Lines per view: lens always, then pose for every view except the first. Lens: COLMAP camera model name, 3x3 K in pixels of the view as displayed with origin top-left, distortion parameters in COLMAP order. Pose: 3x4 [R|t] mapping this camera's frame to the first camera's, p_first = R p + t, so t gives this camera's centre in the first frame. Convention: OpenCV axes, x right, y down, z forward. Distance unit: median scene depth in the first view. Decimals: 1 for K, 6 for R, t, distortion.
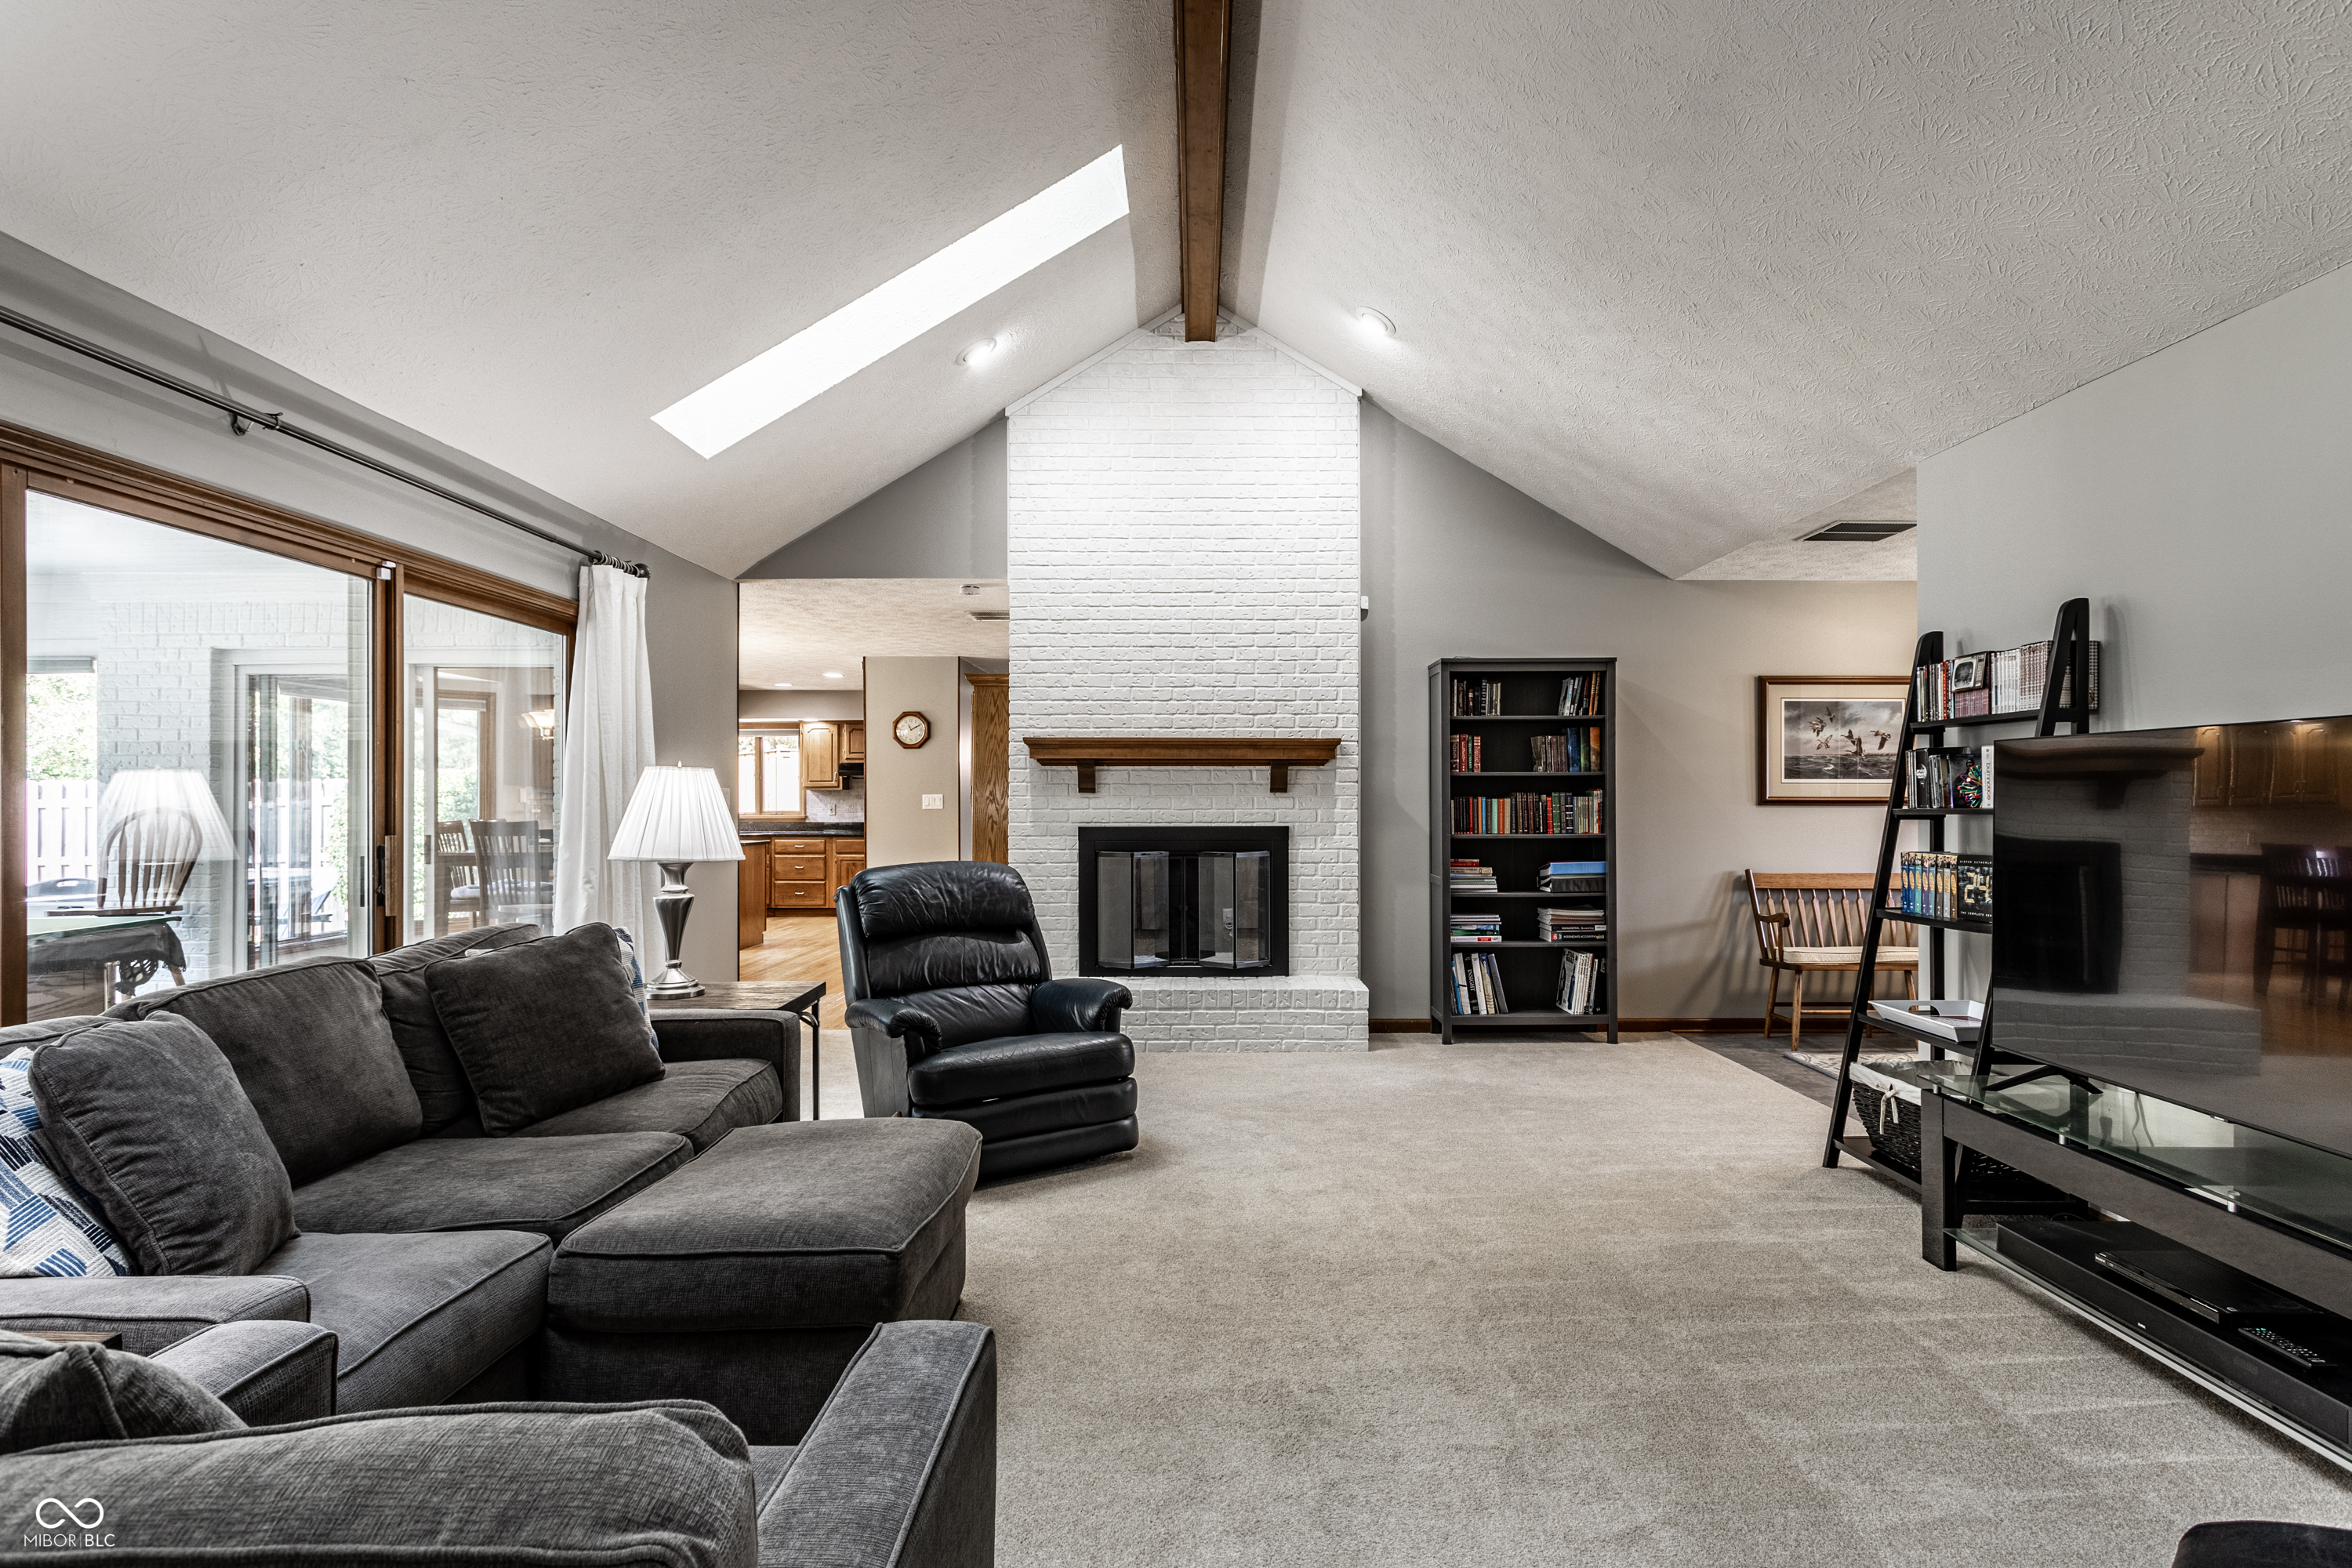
lens RADIAL K [[1198.6, 0, 1247.3], [0, 1198.6, 795.3], [0, 0, 1]] dist [0.003395, 0.003607]
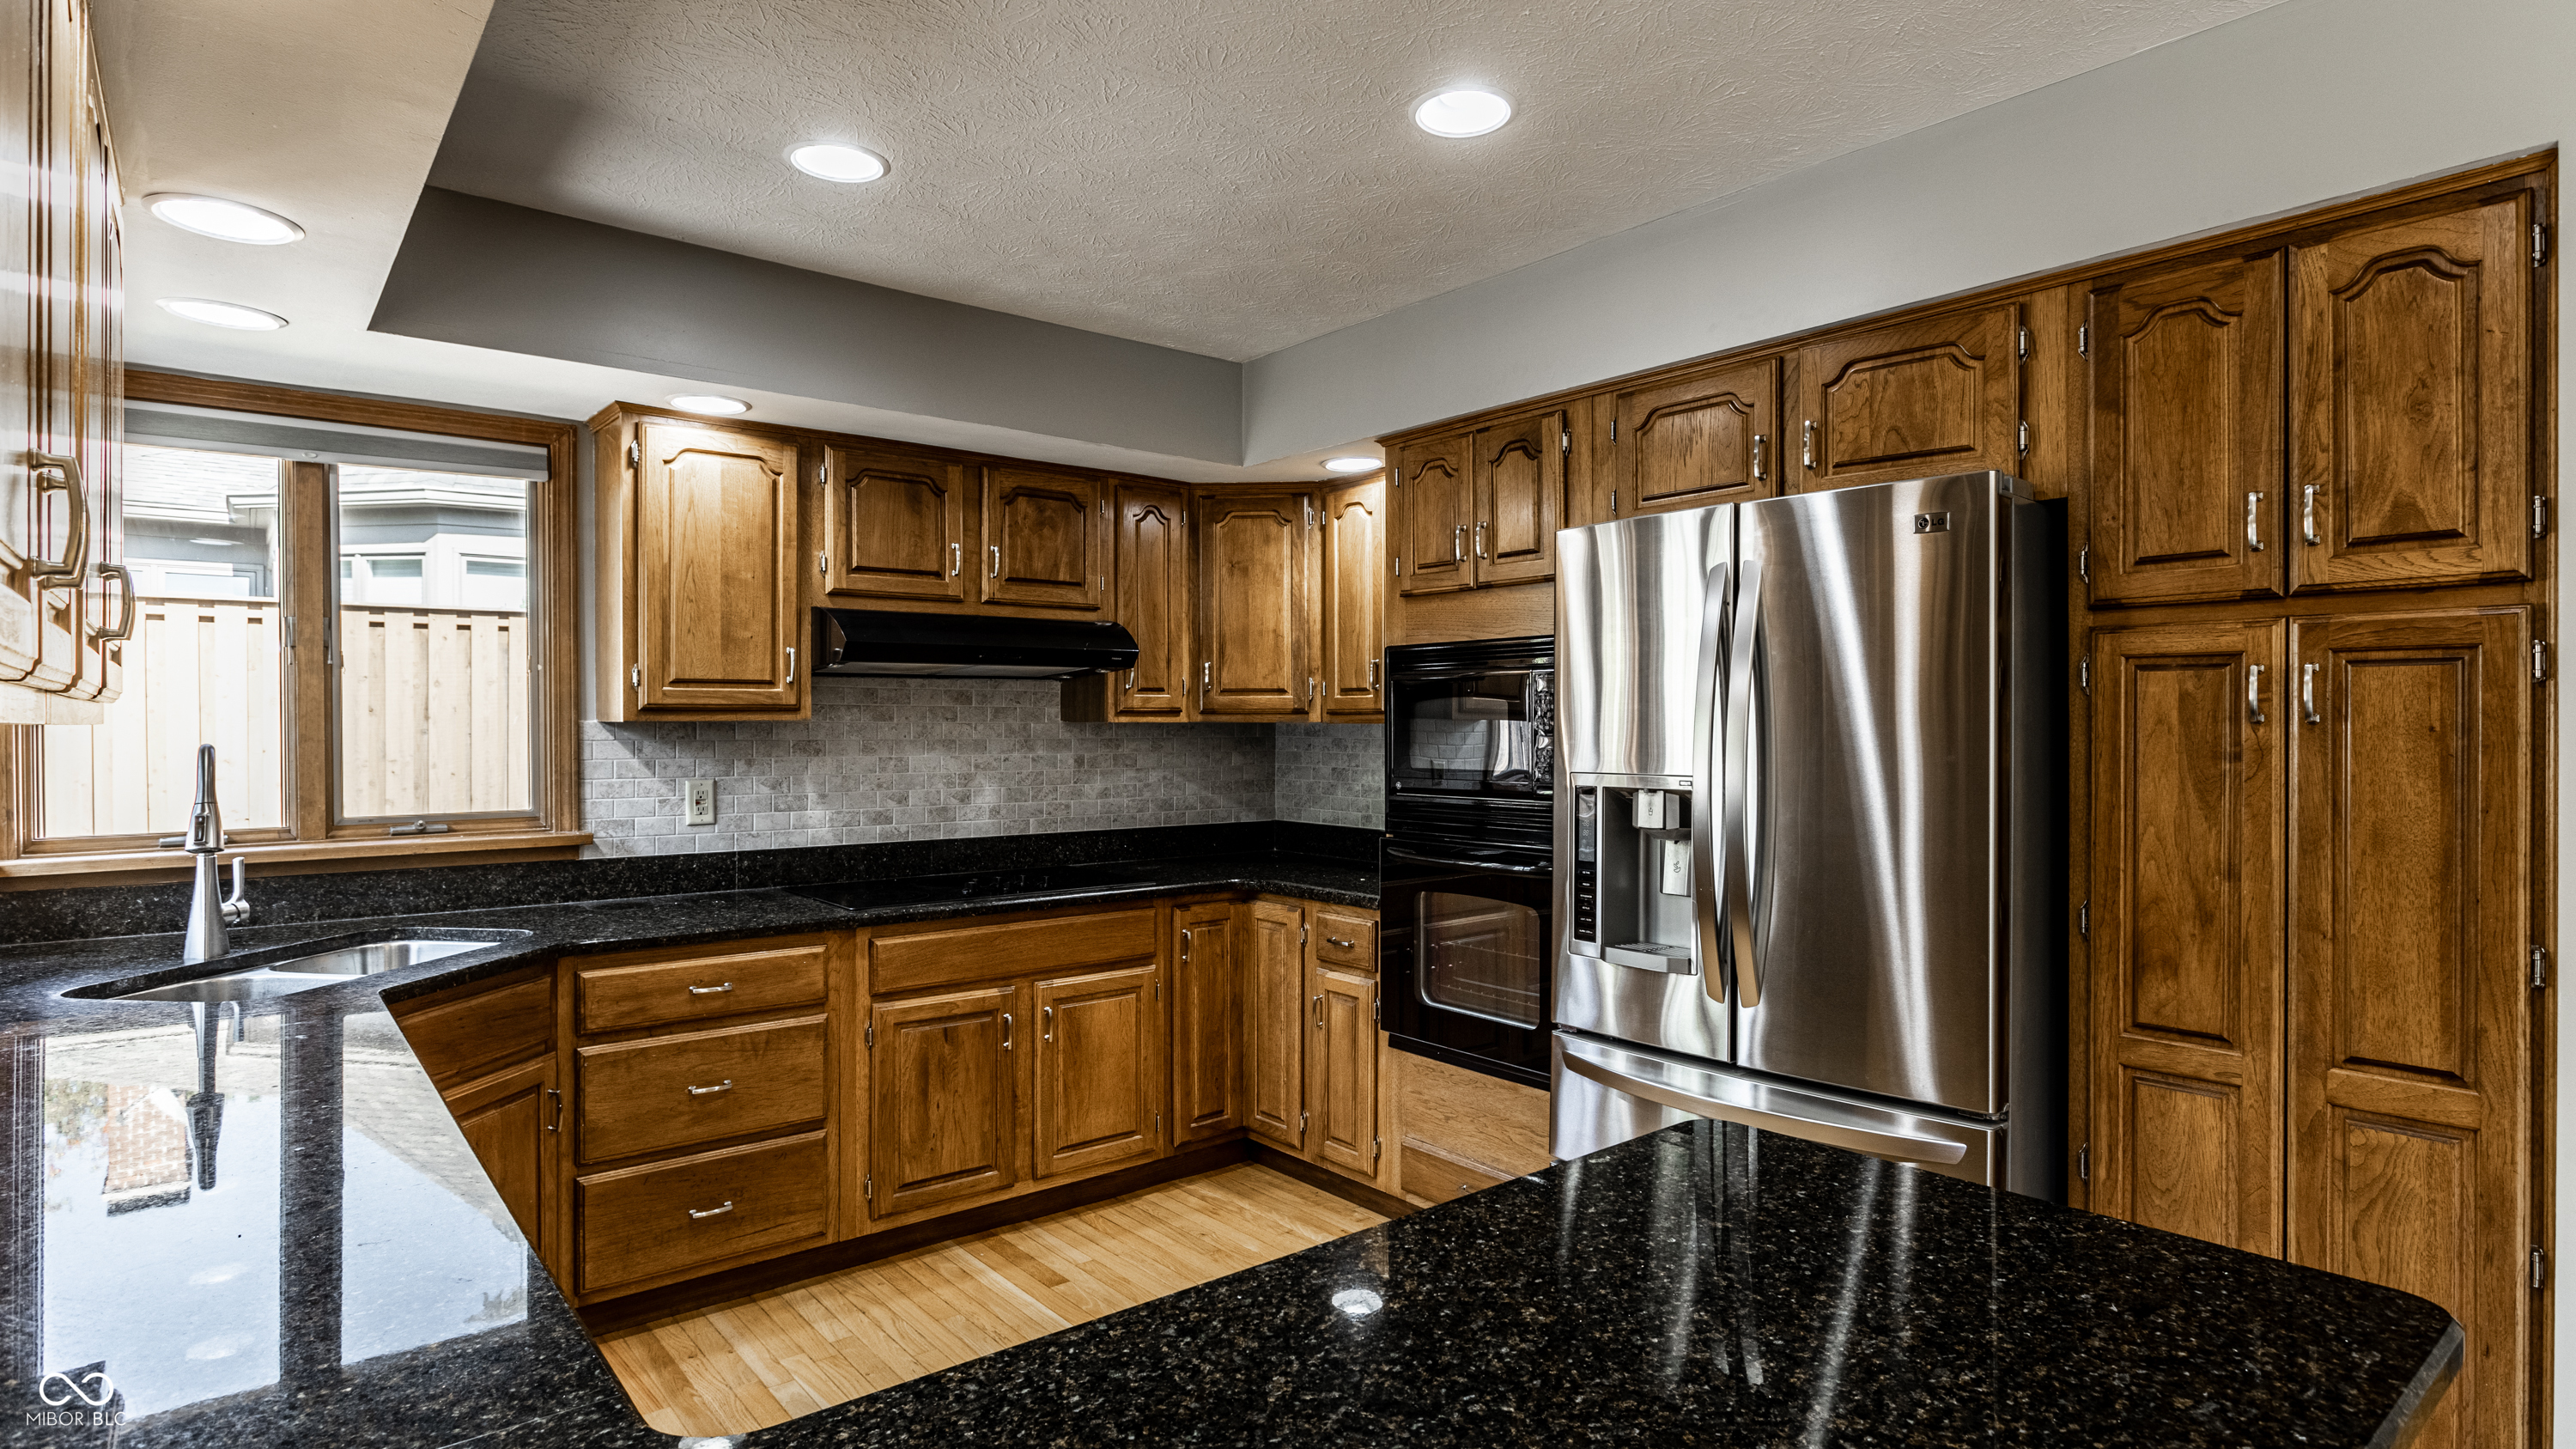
lens RADIAL K [[1321.9, 0, 1245.2], [0, 1321.9, 723.5], [0, 0, 1]] dist [-0.006143, 0.000663]
pose [[0.794379, -0.000681, 0.607423, -0.896227], [-0.003168, 0.999981, 0.005264, -0.011619], [-0.607415, -0.006106, 0.794361, 1.541604]]
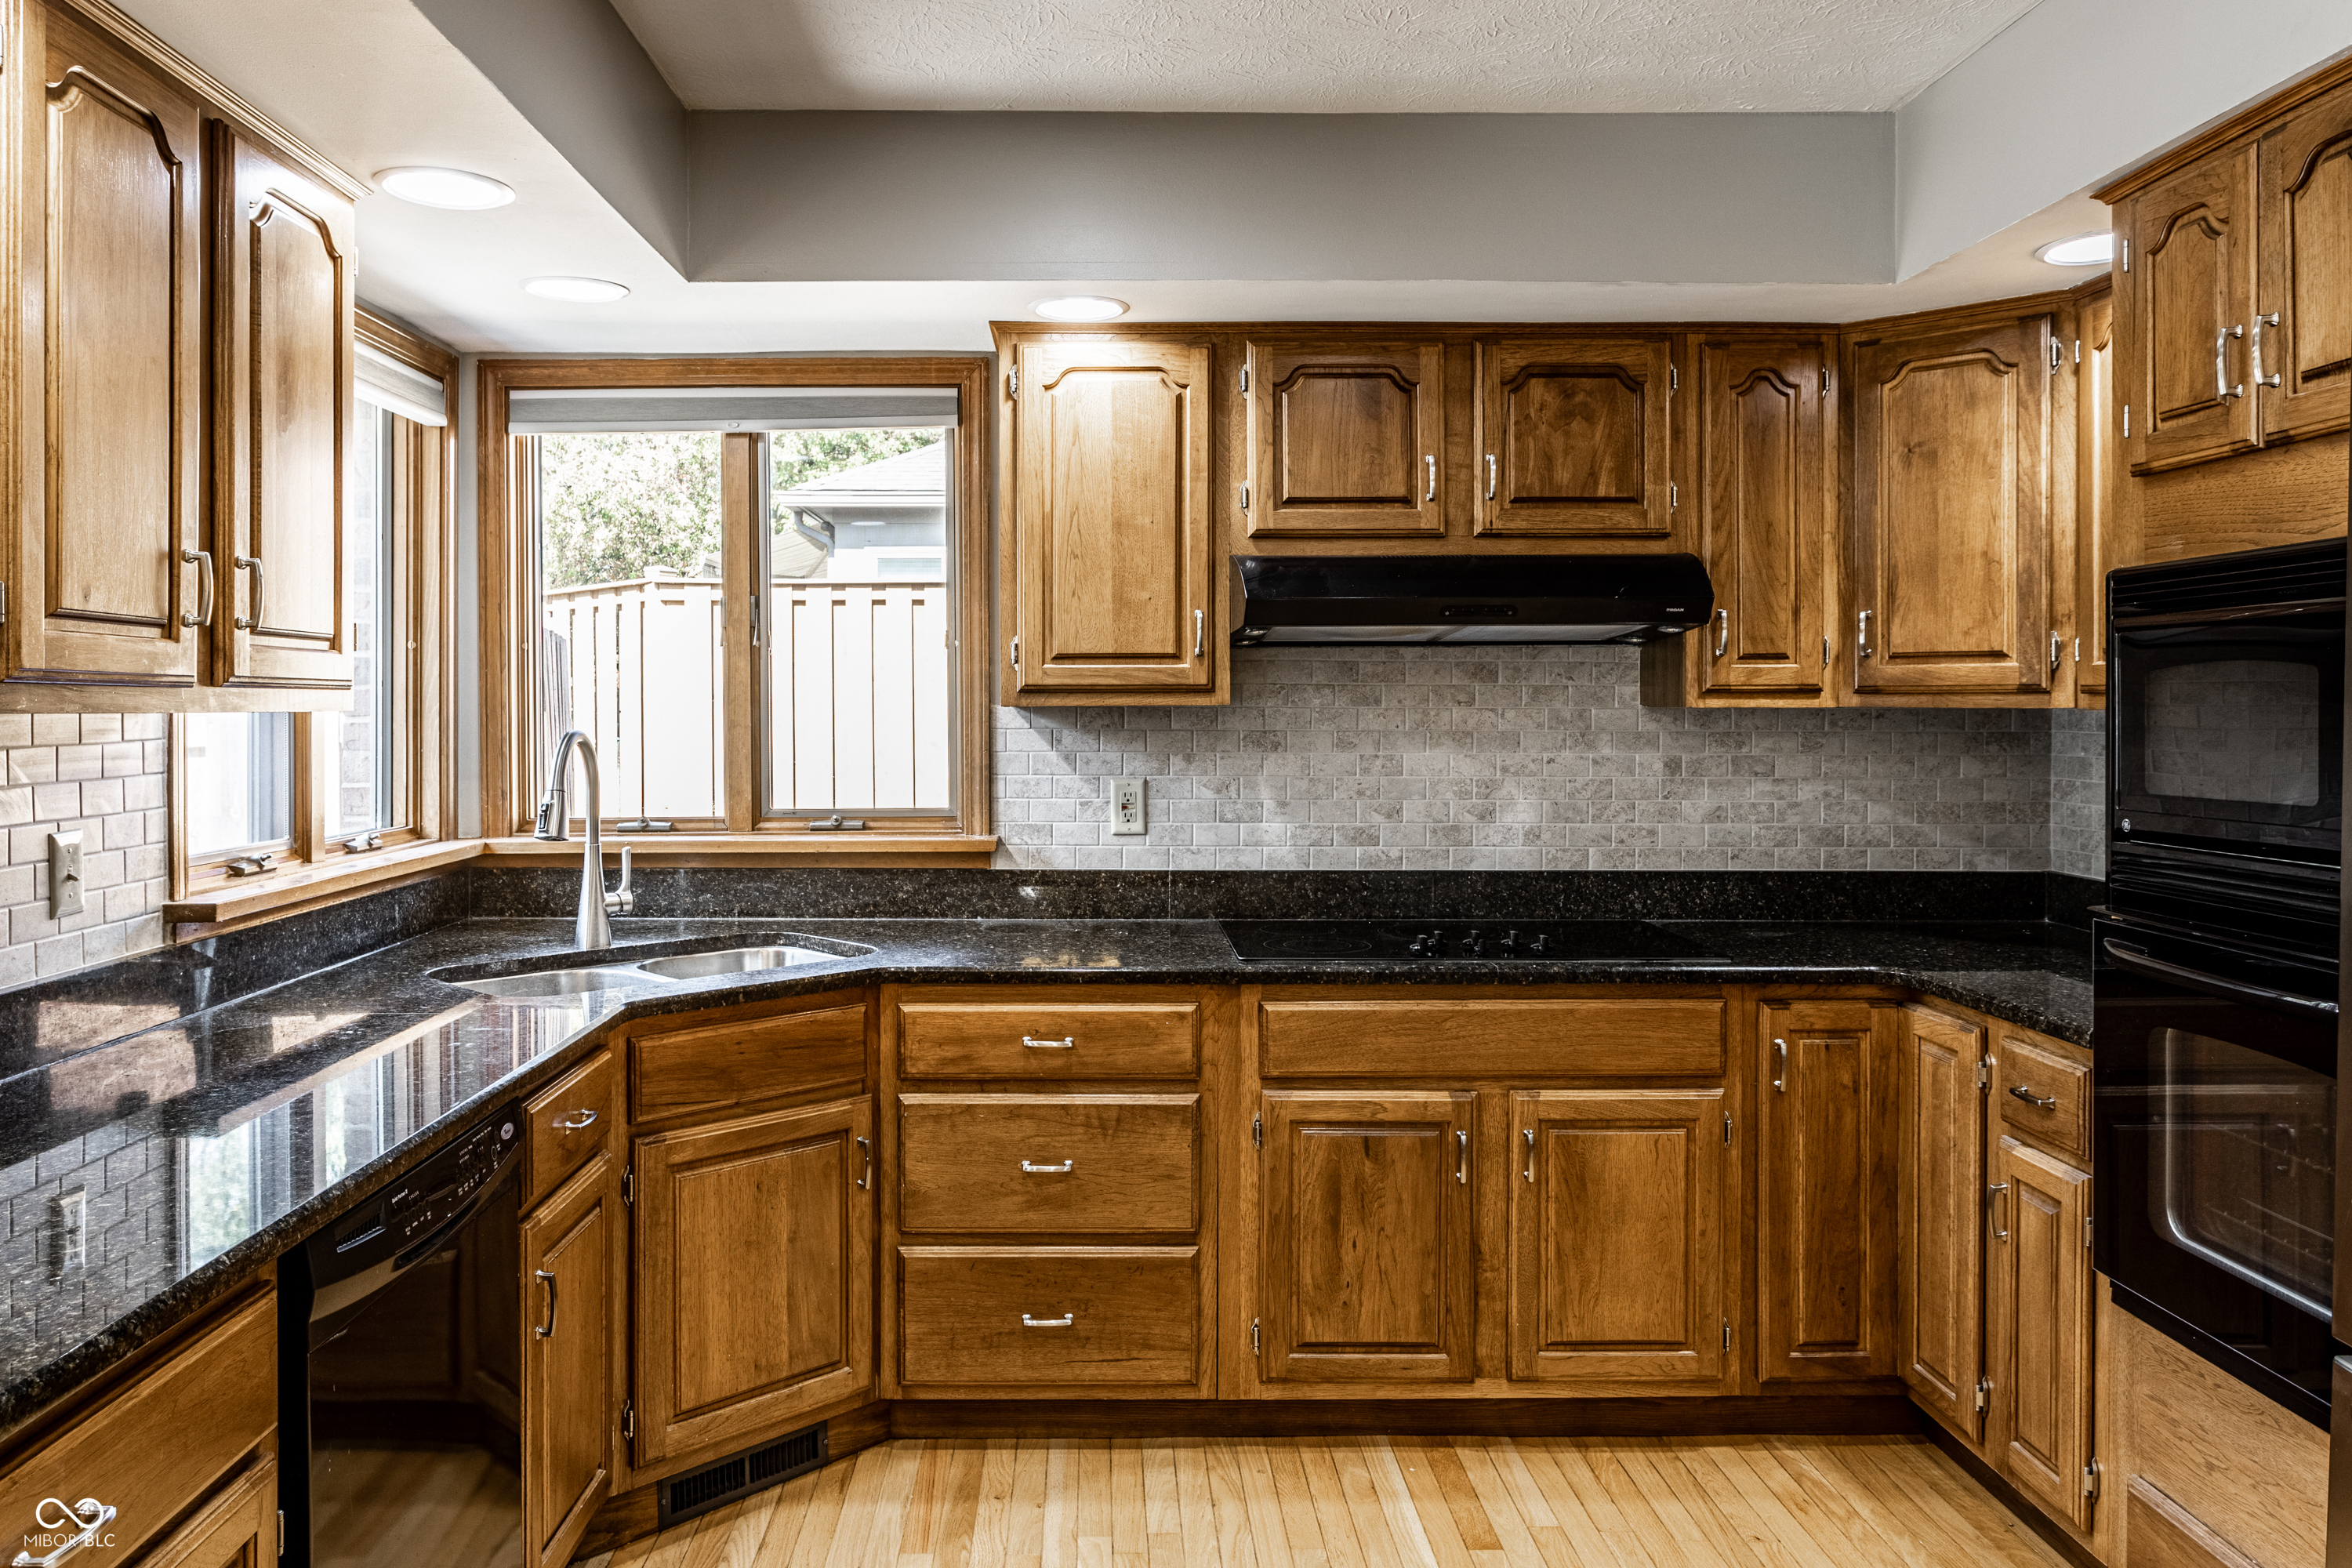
lens RADIAL K [[1651.3, 0, 1106.7], [0, 1651.3, 713.8], [0, 0, 1]] dist [-0.005675, 0.008684]
pose [[0.999800, -0.000150, -0.019993, -0.734372], [0.000368, 0.999941, 0.010881, -0.012403], [0.019990, -0.010886, 0.999741, 1.563511]]
